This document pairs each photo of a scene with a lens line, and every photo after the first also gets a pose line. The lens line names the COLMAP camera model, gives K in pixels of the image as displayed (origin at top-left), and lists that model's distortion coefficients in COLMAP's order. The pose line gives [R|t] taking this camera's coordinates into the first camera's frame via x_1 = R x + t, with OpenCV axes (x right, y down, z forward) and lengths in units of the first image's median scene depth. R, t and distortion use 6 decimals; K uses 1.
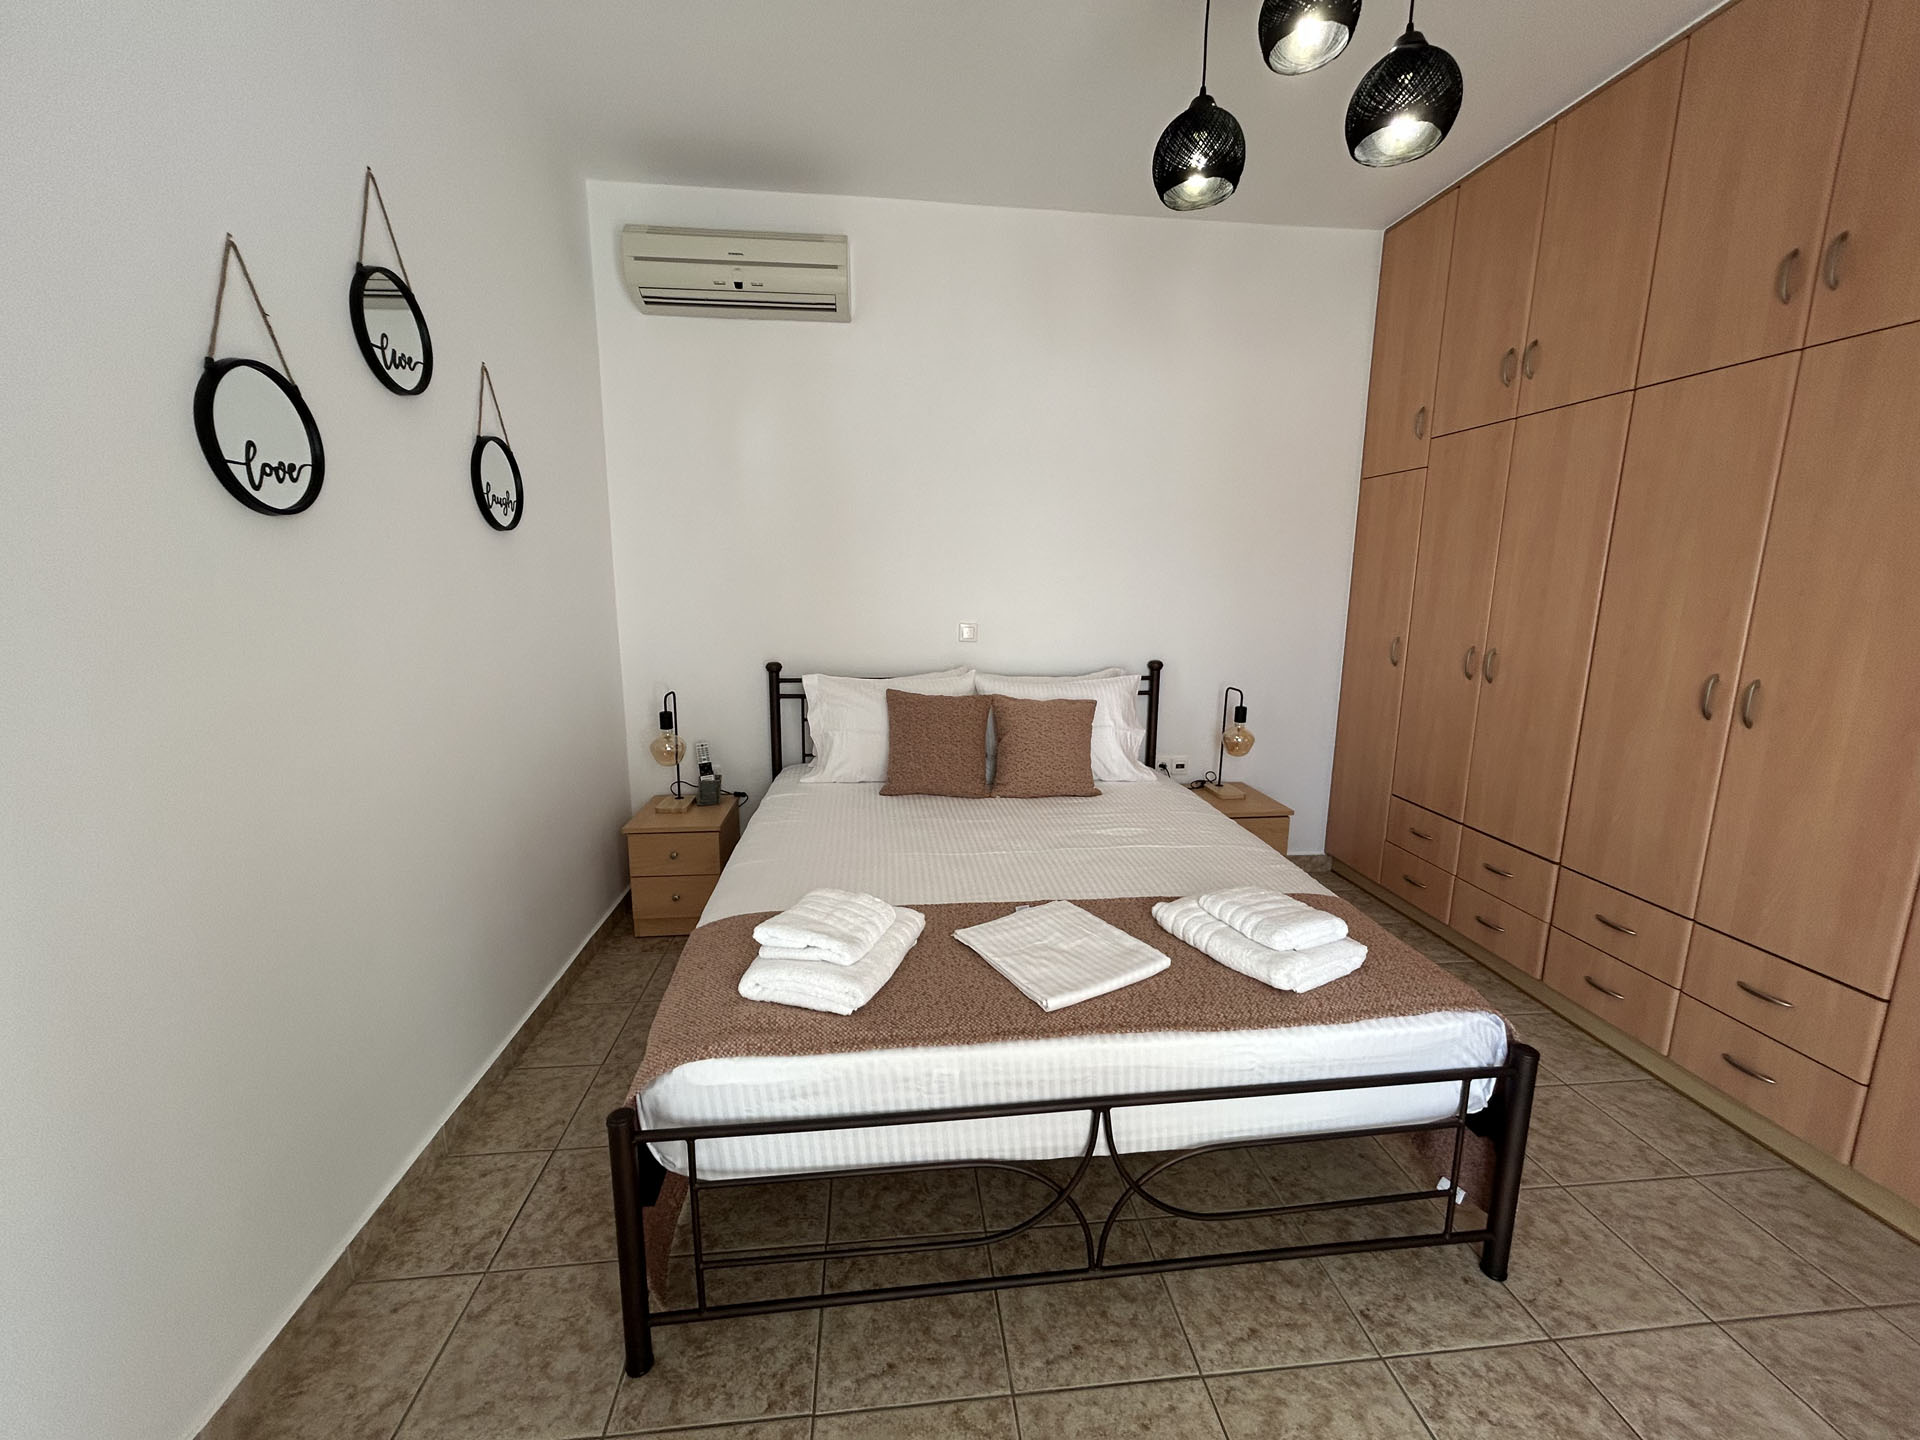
lens RADIAL K [[776.1, 0, 960.6], [0, 776.1, 714.9], [0, 0, 1]] dist [0.000664, 0.000791]
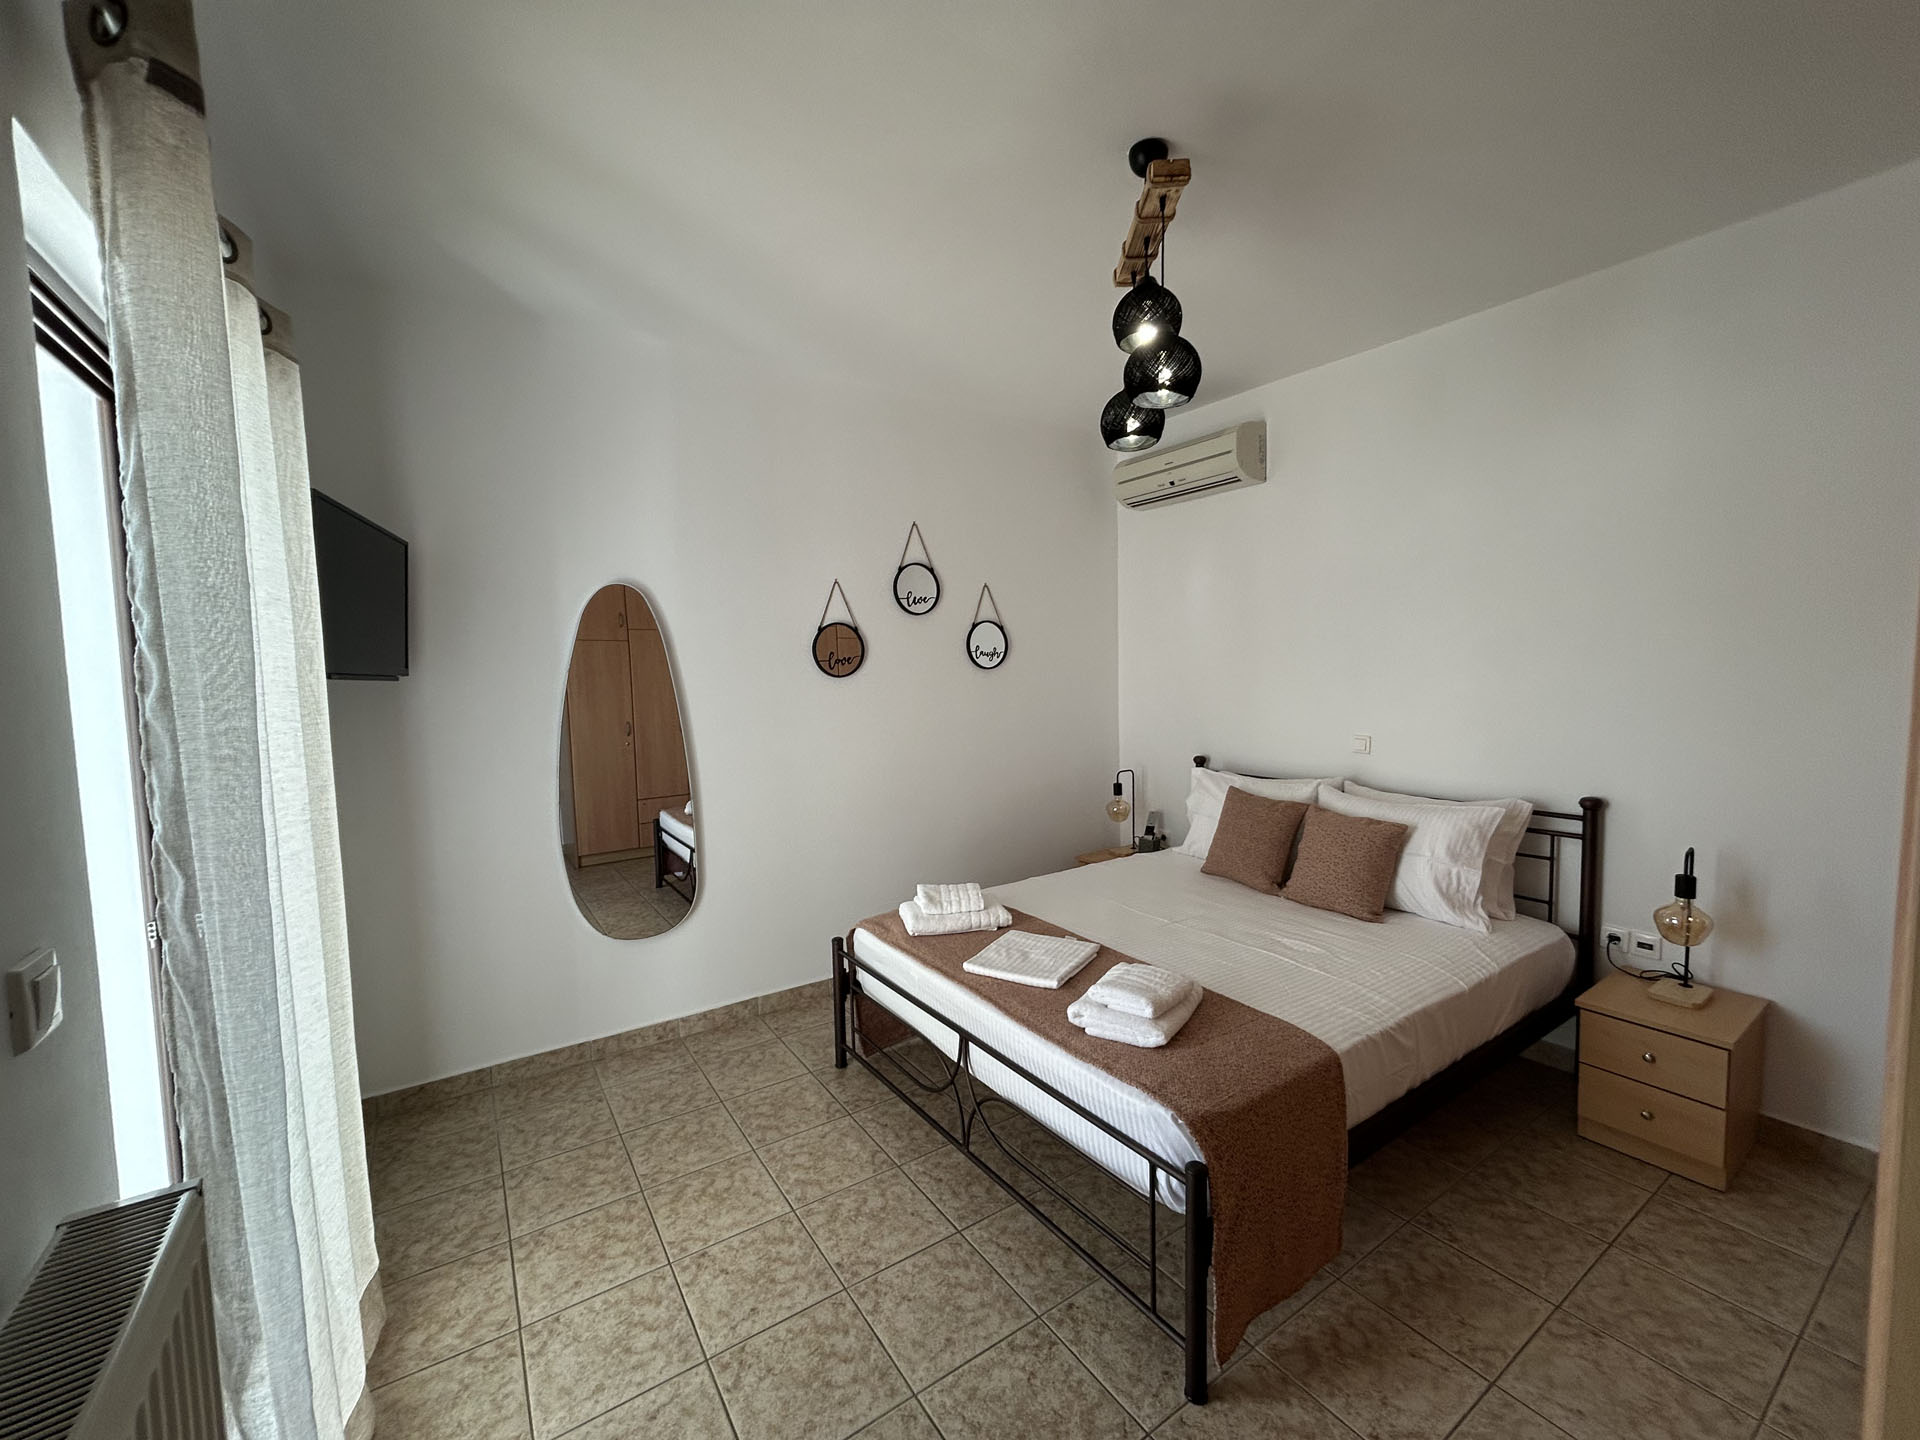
lens RADIAL K [[776.1, 0, 960.7], [0, 776.1, 715.5], [0, 0, 1]] dist [0.000664, 0.000791]
pose [[0.465723, 0.039682, -0.884041, 1.263214], [-0.130933, 0.991089, -0.024491, -0.094726], [0.875191, 0.127156, 0.466768, 0.121288]]
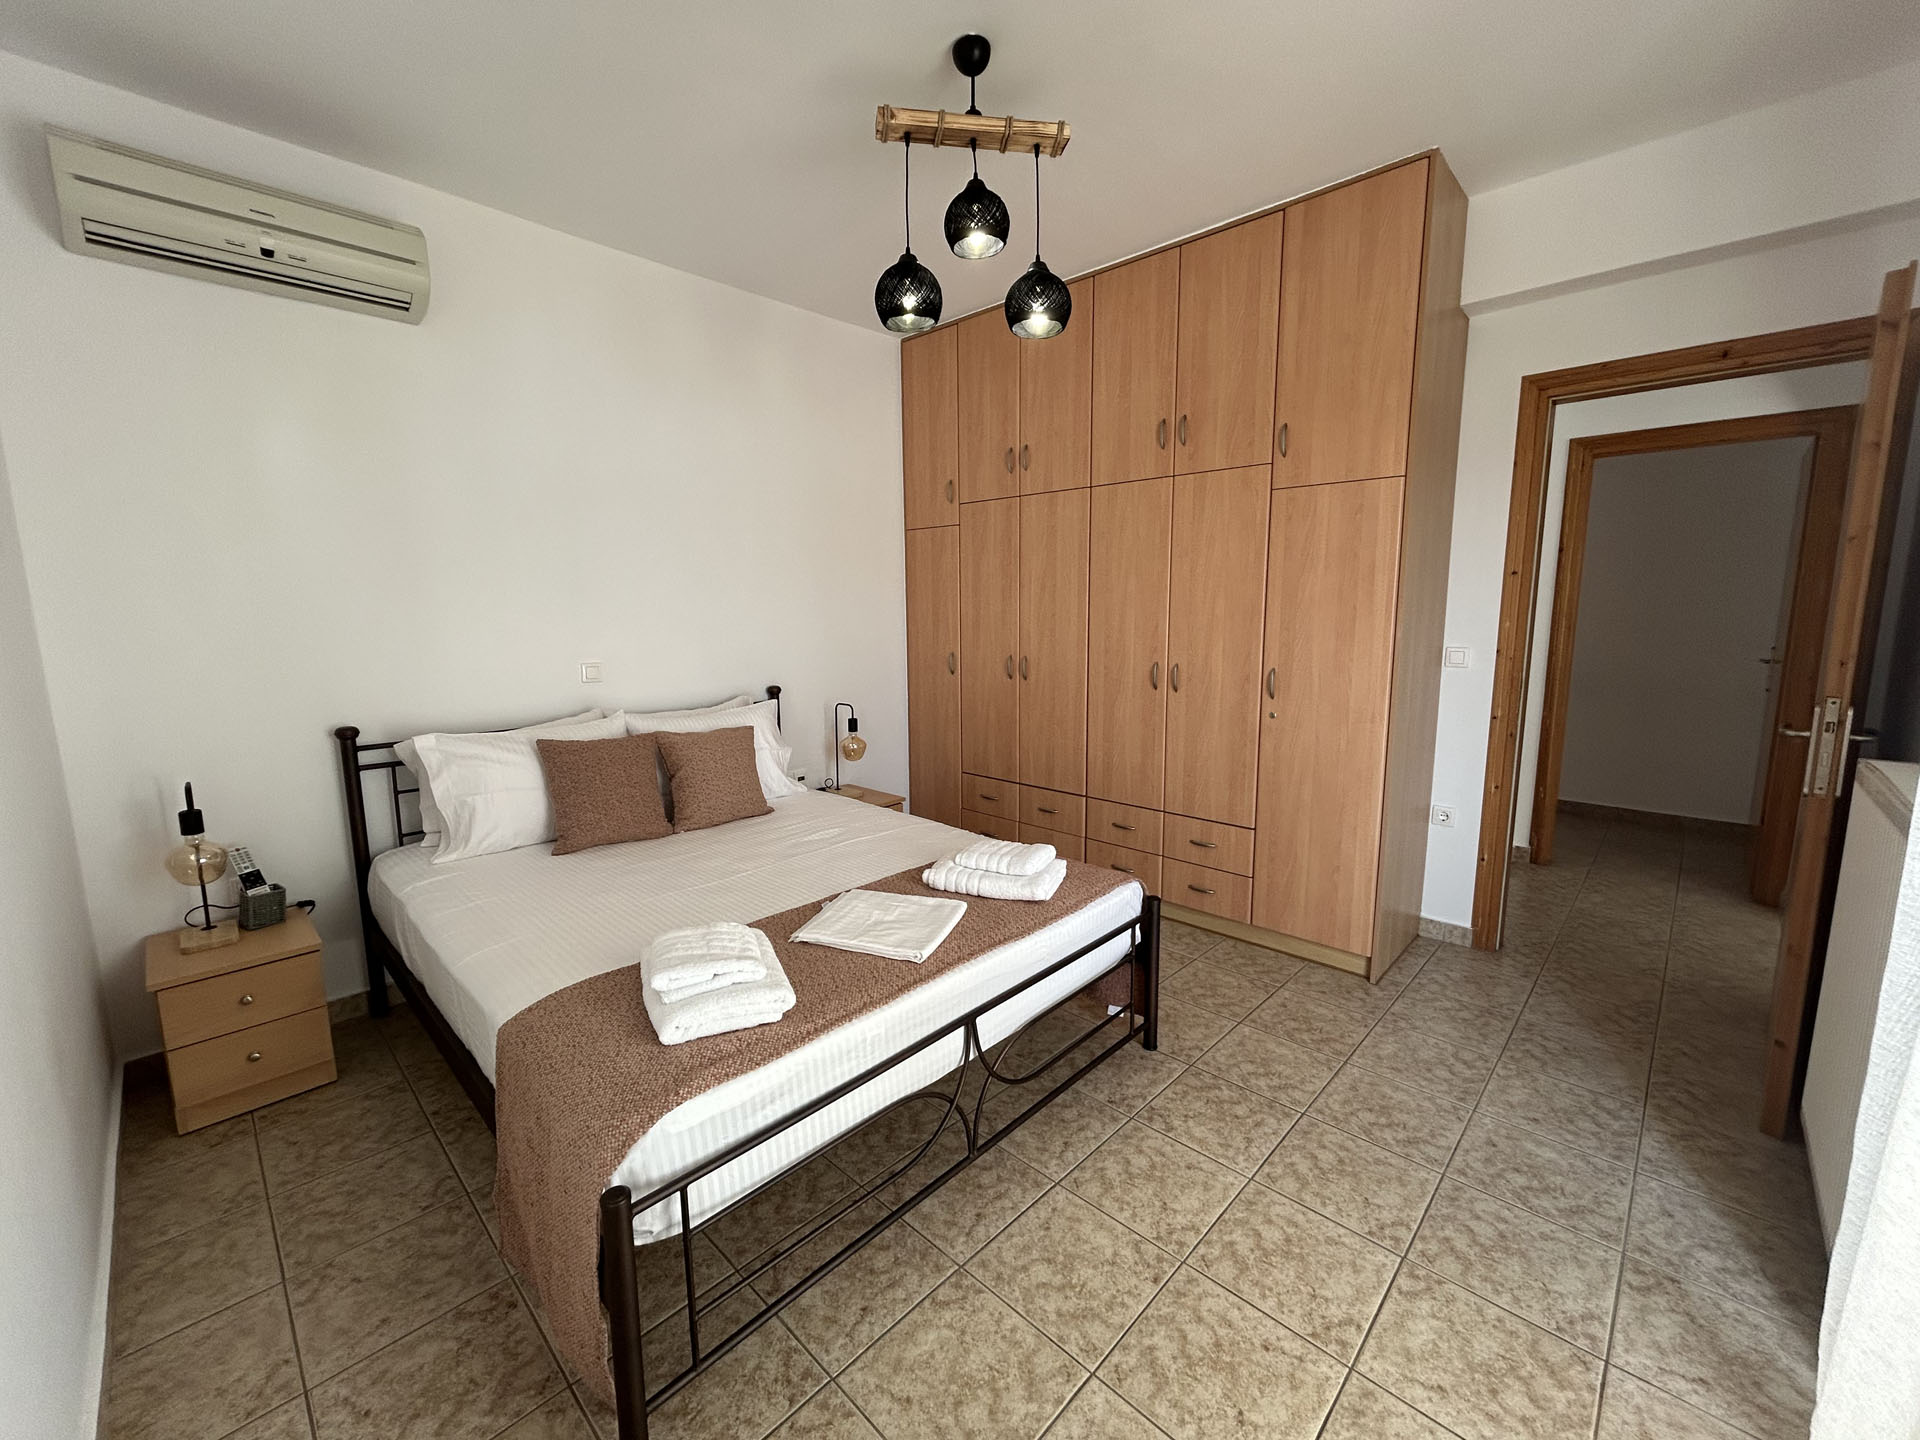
lens RADIAL K [[776.1, 0, 961.6], [0, 776.1, 713.6], [0, 0, 1]] dist [0.000664, 0.000791]
pose [[0.768650, -0.105036, 0.630987, -0.471789], [0.129105, 0.991600, 0.007794, -0.010855], [-0.626506, 0.075472, 0.775754, -0.025910]]
